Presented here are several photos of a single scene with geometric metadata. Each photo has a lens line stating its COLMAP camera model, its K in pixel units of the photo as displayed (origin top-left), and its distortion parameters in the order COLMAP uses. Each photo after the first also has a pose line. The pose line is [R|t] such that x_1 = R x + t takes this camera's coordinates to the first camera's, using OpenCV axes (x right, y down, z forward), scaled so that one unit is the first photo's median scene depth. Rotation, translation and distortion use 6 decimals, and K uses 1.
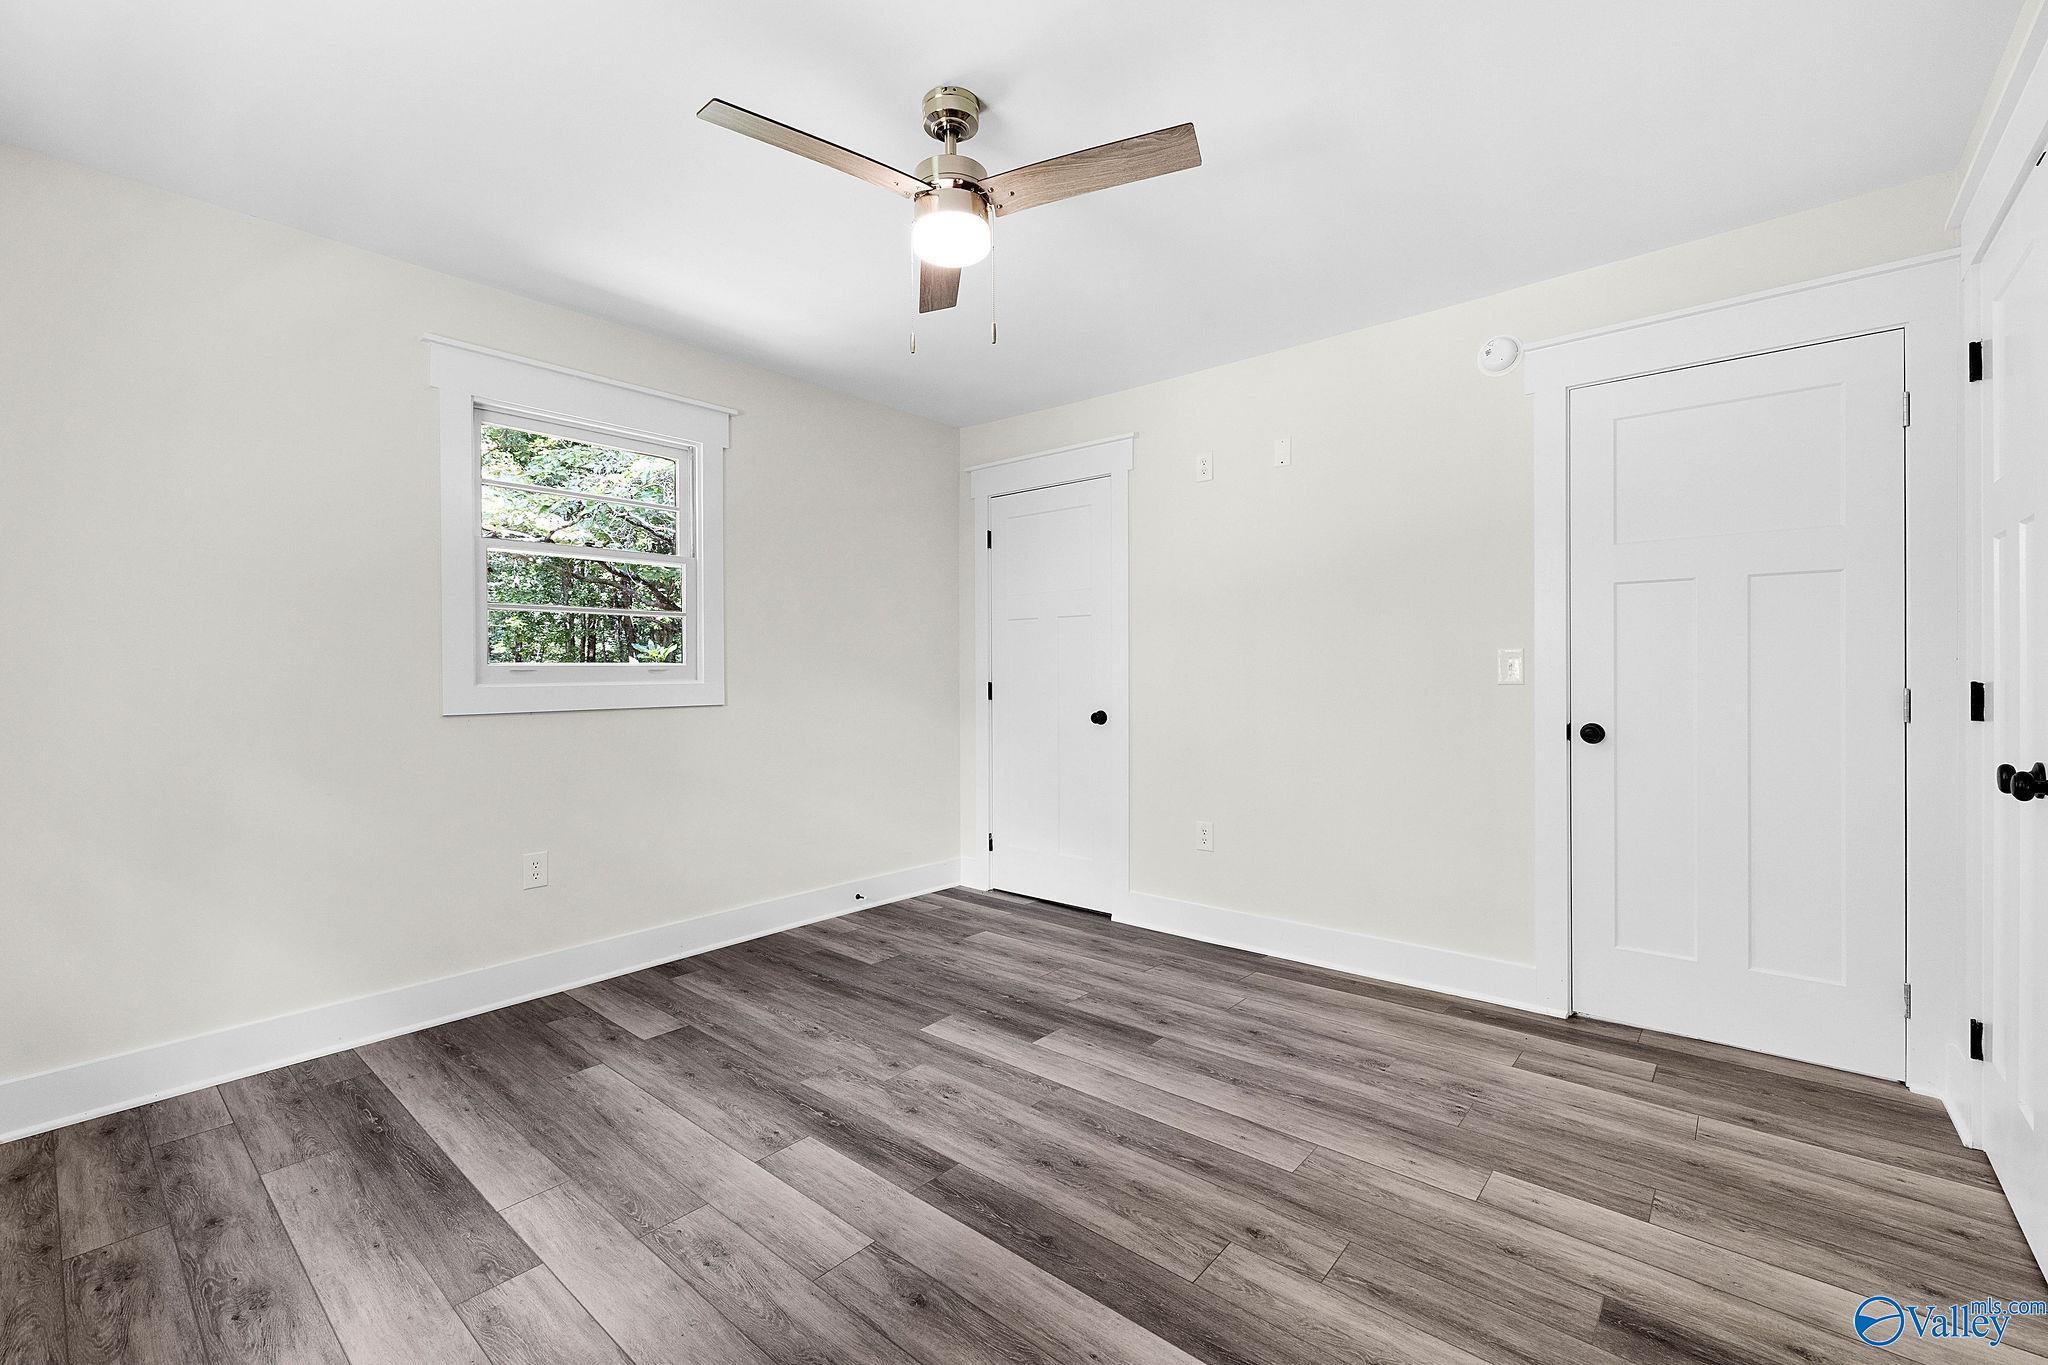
lens RADIAL K [[870.0, 0, 1019.6], [0, 870.0, 663.8], [0, 0, 1]] dist [0.001529, 0.000219]
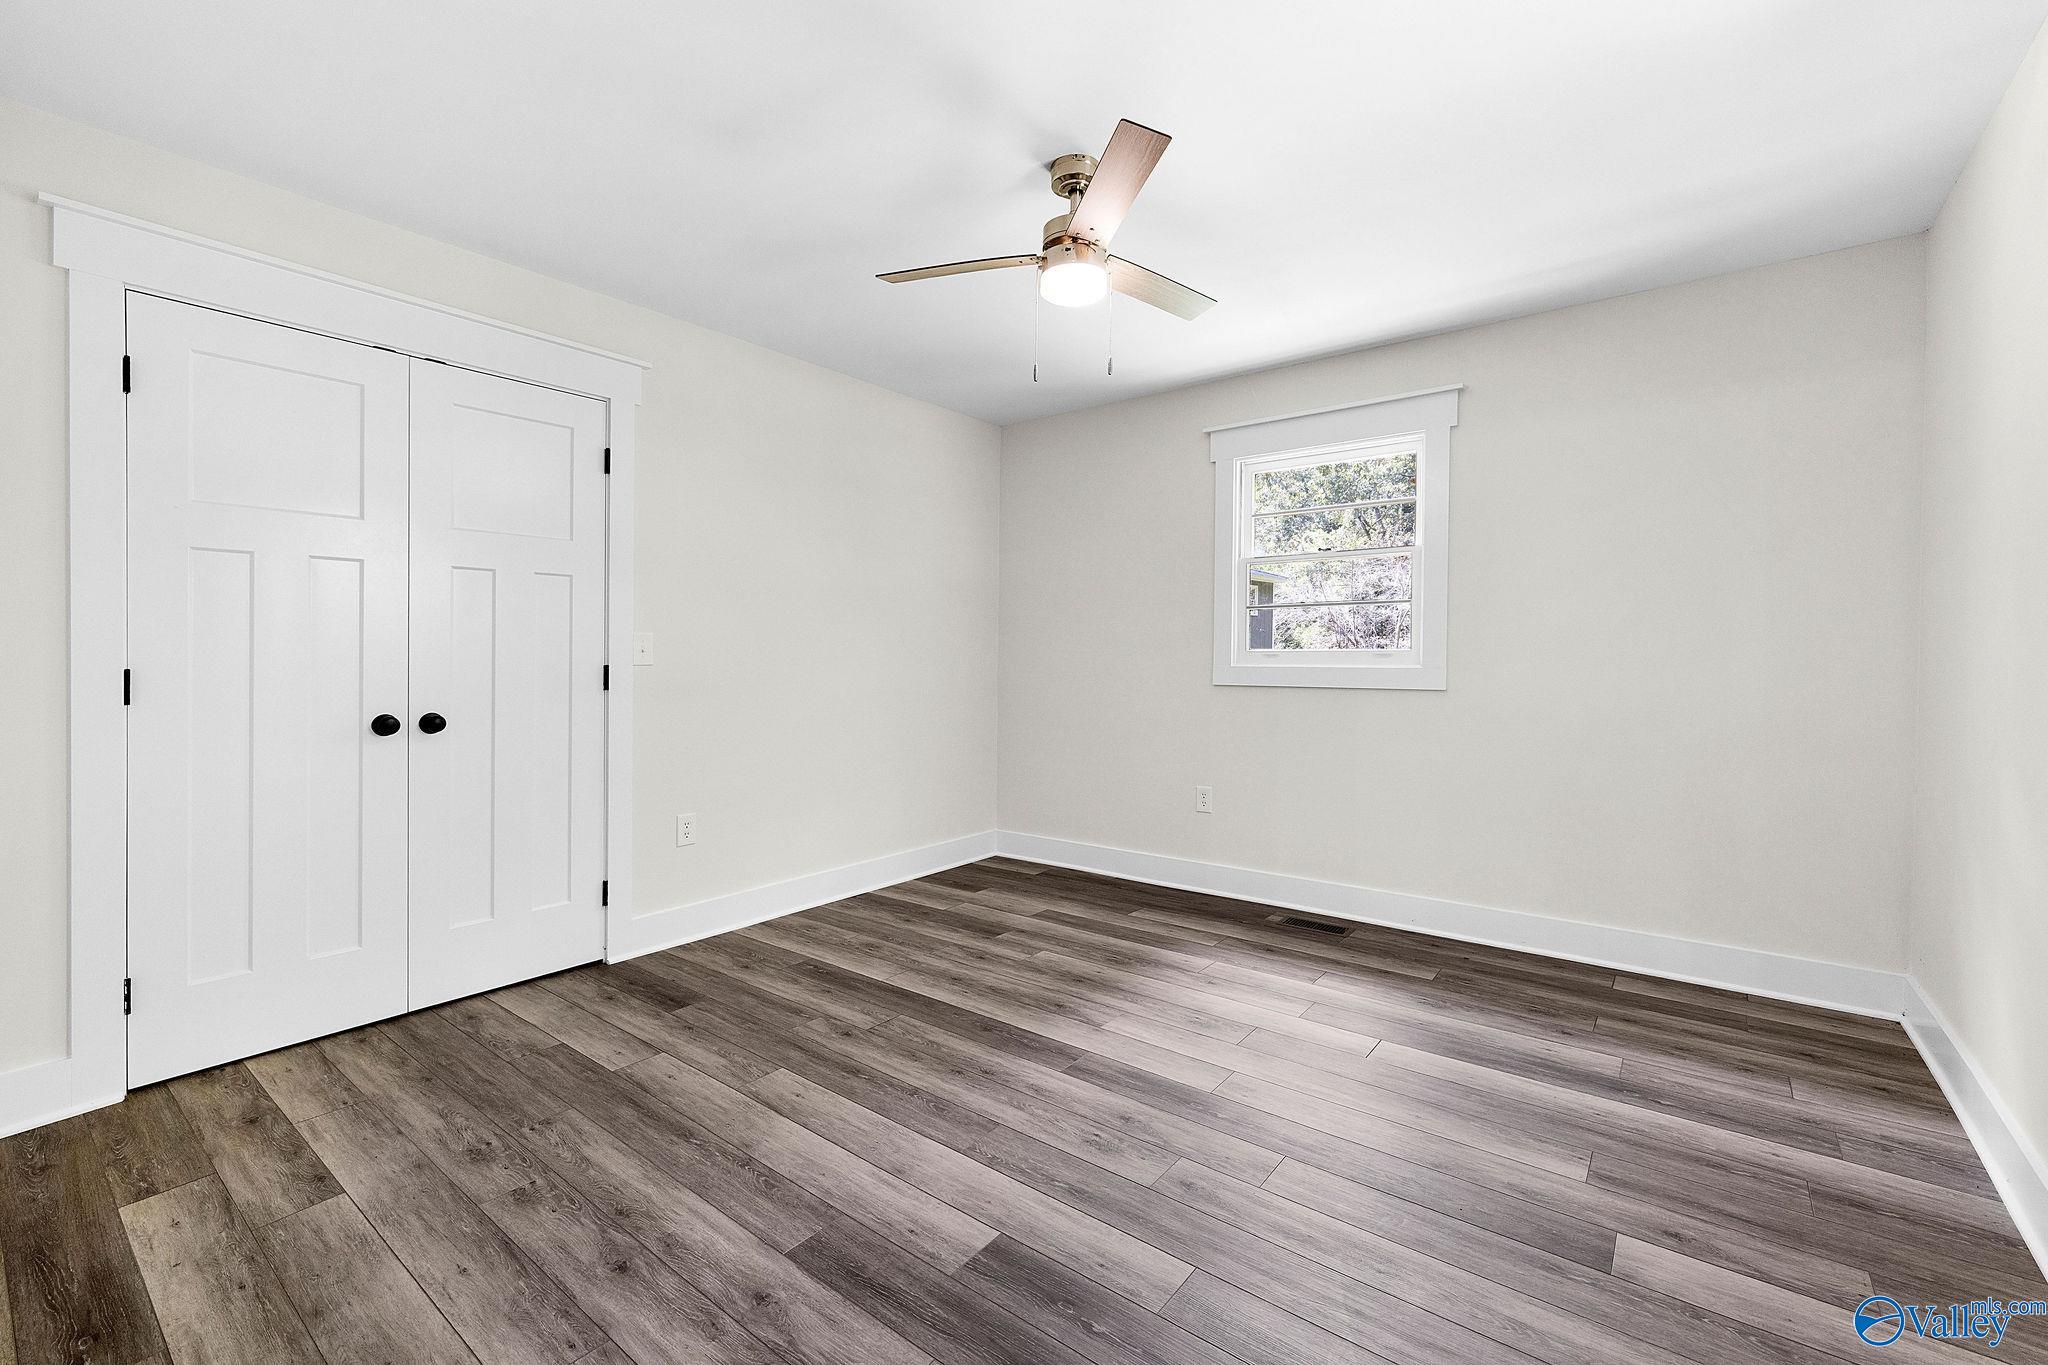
lens RADIAL K [[870.0, 0, 1019.6], [0, 870.0, 663.8], [0, 0, 1]] dist [0.001529, 0.000219]
pose [[-0.998848, 0.004711, -0.047757, 0.034819], [0.004882, 0.999982, -0.003466, 0.025096], [0.047740, -0.003695, -0.998853, 1.974285]]
